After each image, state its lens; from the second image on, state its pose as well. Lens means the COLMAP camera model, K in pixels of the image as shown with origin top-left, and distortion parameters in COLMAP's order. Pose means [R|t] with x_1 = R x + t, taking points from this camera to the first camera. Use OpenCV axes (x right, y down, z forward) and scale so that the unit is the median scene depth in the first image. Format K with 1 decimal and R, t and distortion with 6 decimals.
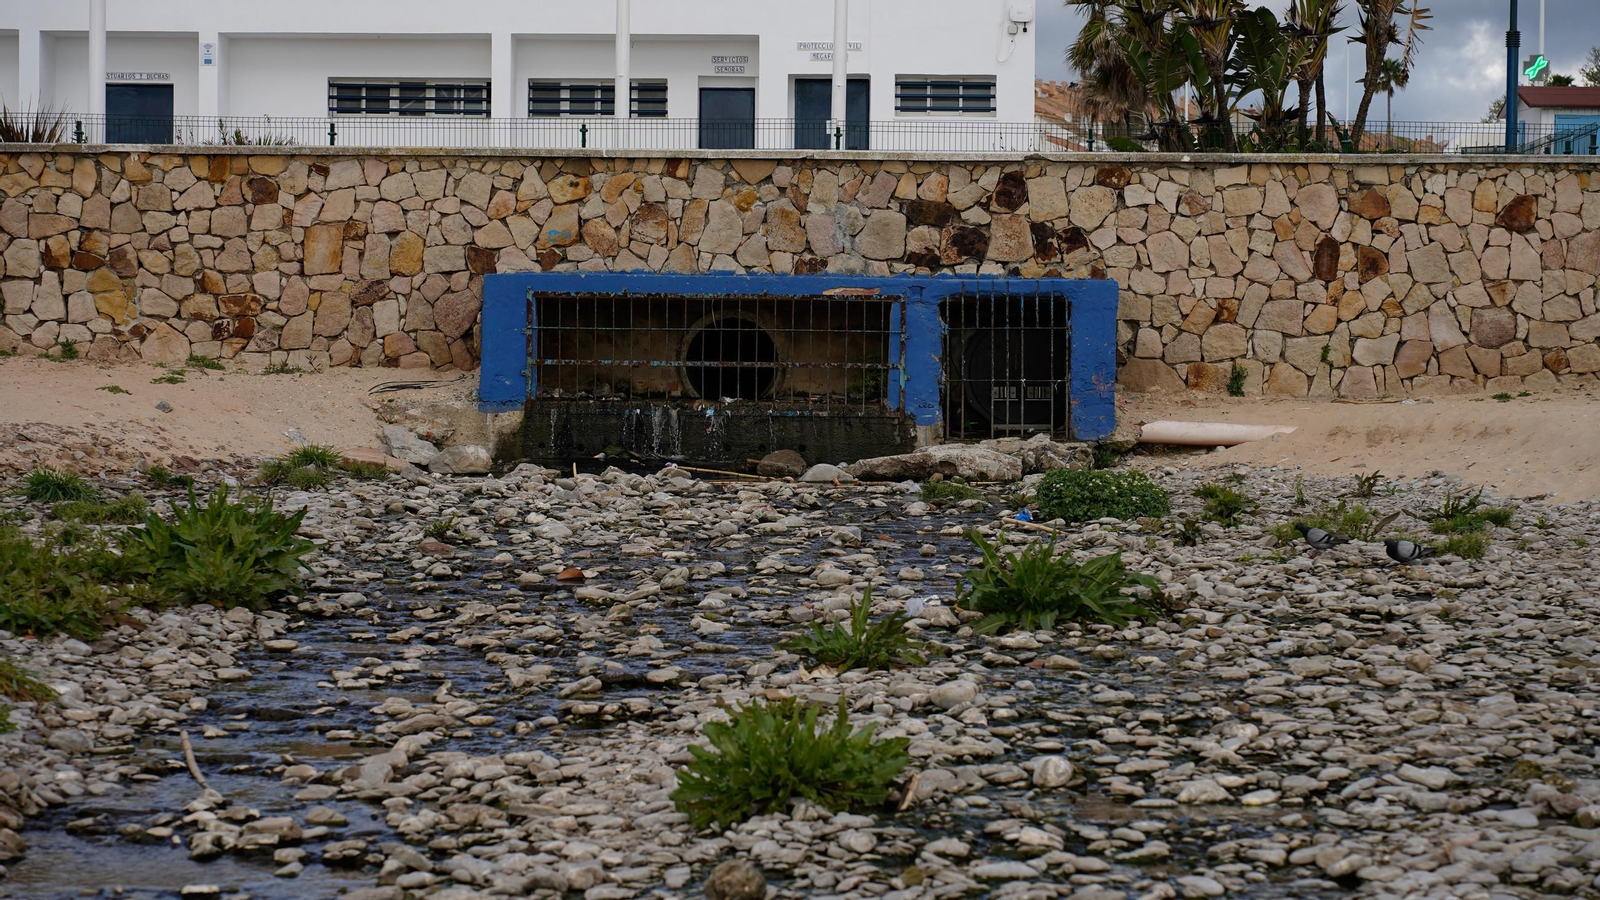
lens RADIAL K [[3391.4, 0, 801.1], [0, 3391.4, 449.5], [0, 0, 1]] dist [-0.005269, 0.000000]
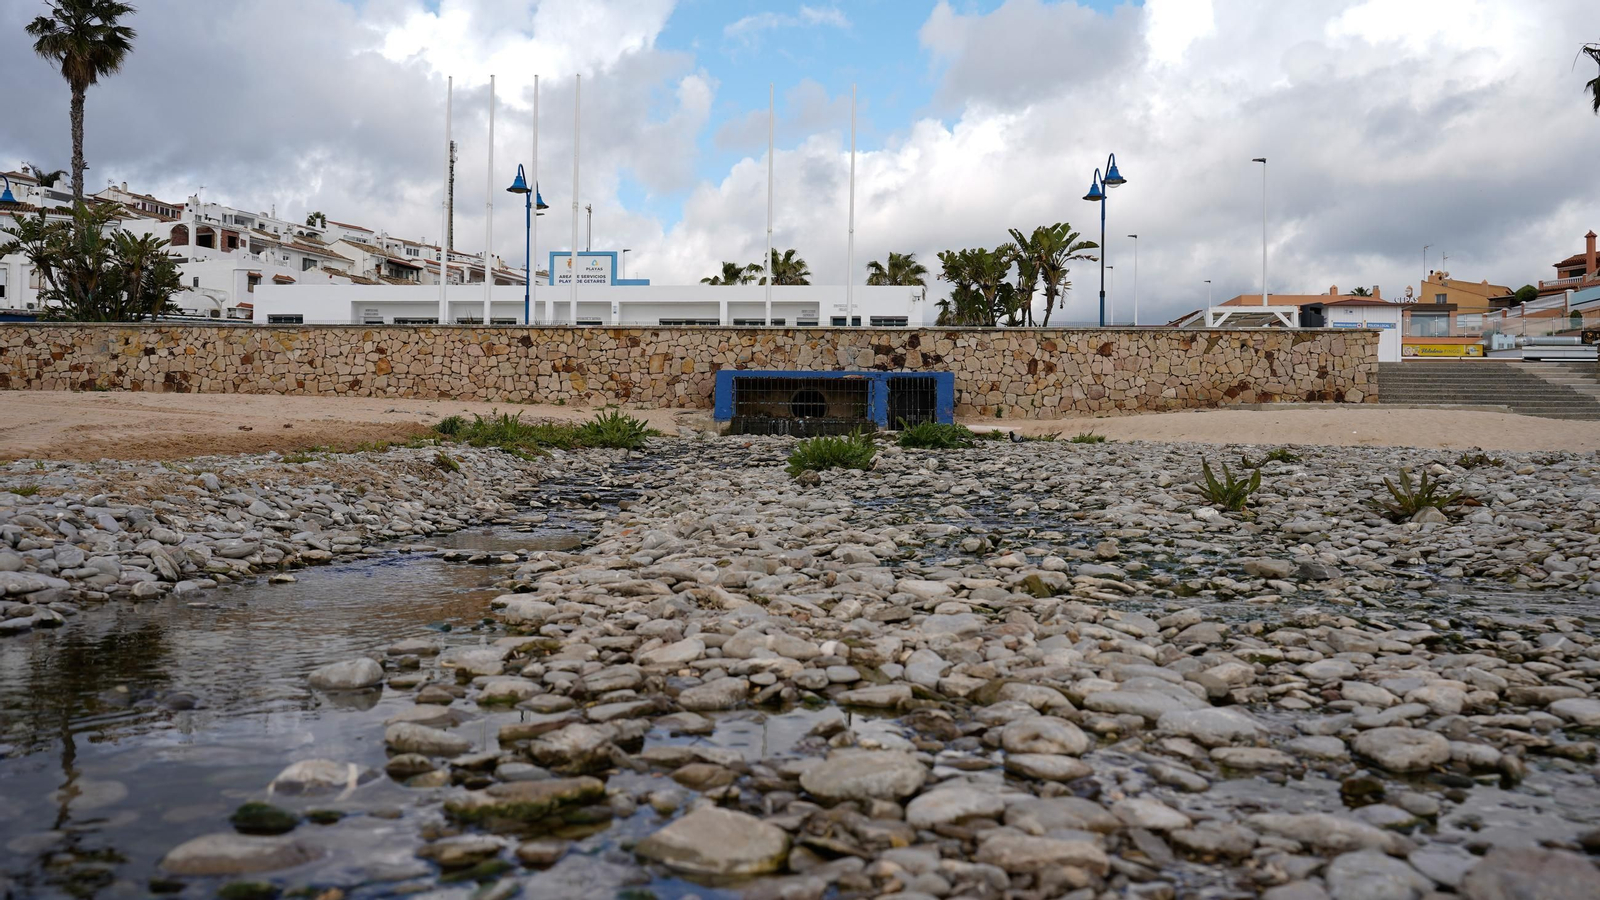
lens RADIAL K [[1263.0, 0, 798.8], [0, 1263.0, 444.4], [0, 0, 1]] dist [-0.023363, 0.012370]
pose [[0.999583, -0.000262, -0.028885, 0.000220], [-0.000795, 0.999330, -0.036579, 0.040975], [0.028876, 0.036587, 0.998913, 0.009594]]
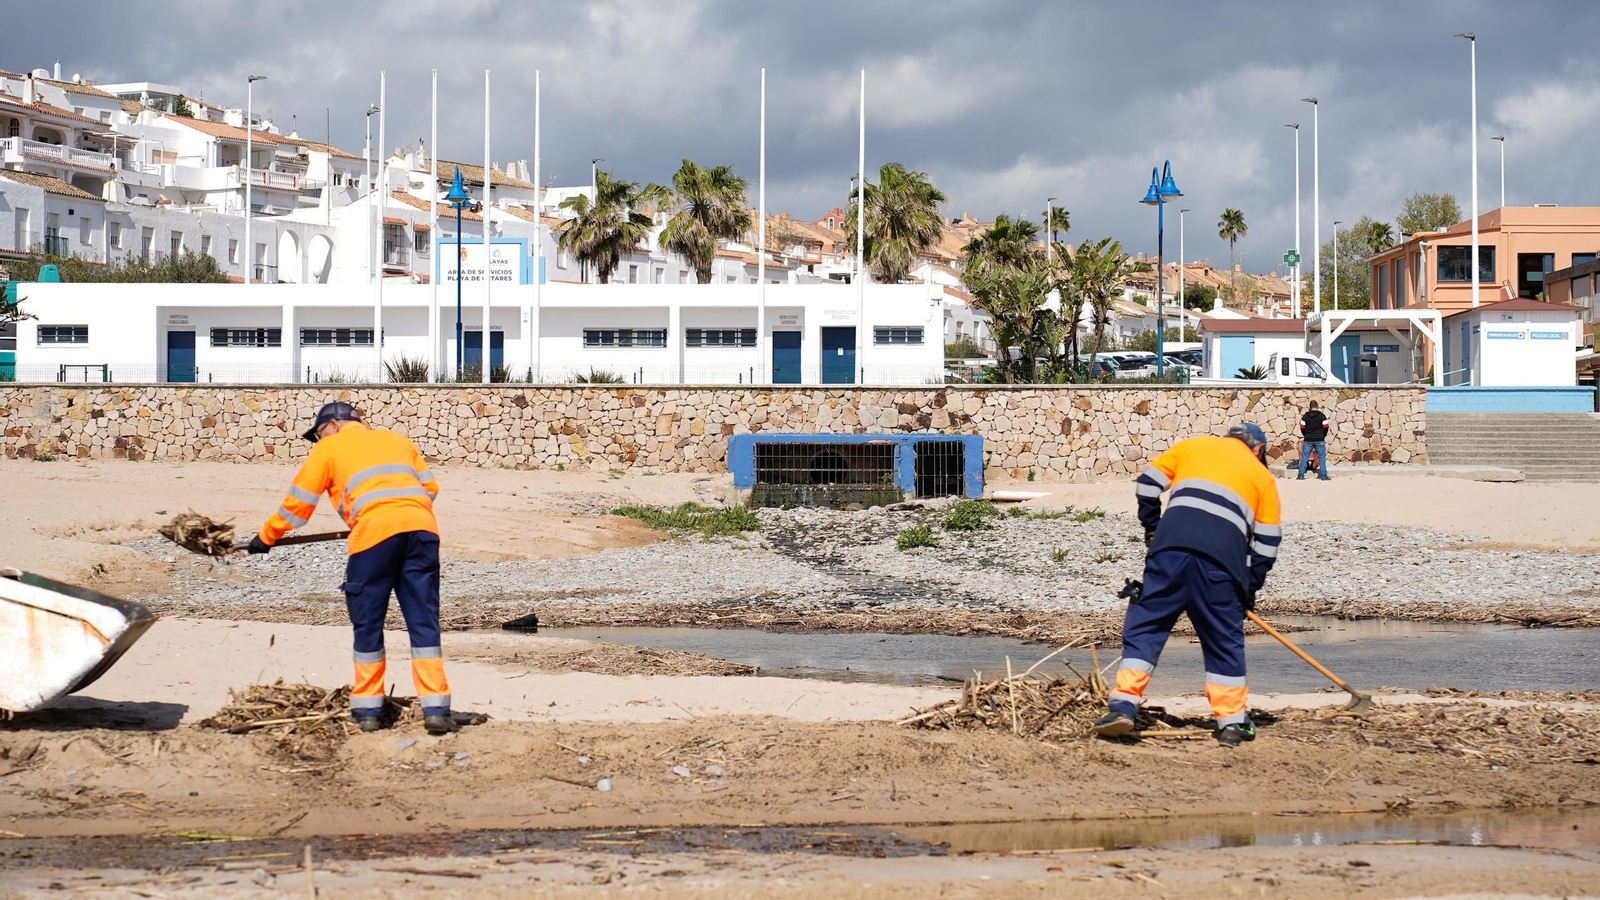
lens RADIAL K [[3391.4, 0, 799.7], [0, 3391.4, 451.1], [0, 0, 1]] dist [-0.005269, 0.000000]
pose [[0.999411, -0.008114, 0.033356, -0.124824], [0.009248, 0.999380, -0.033971, 0.045281], [-0.033060, 0.034260, 0.998866, -1.486987]]
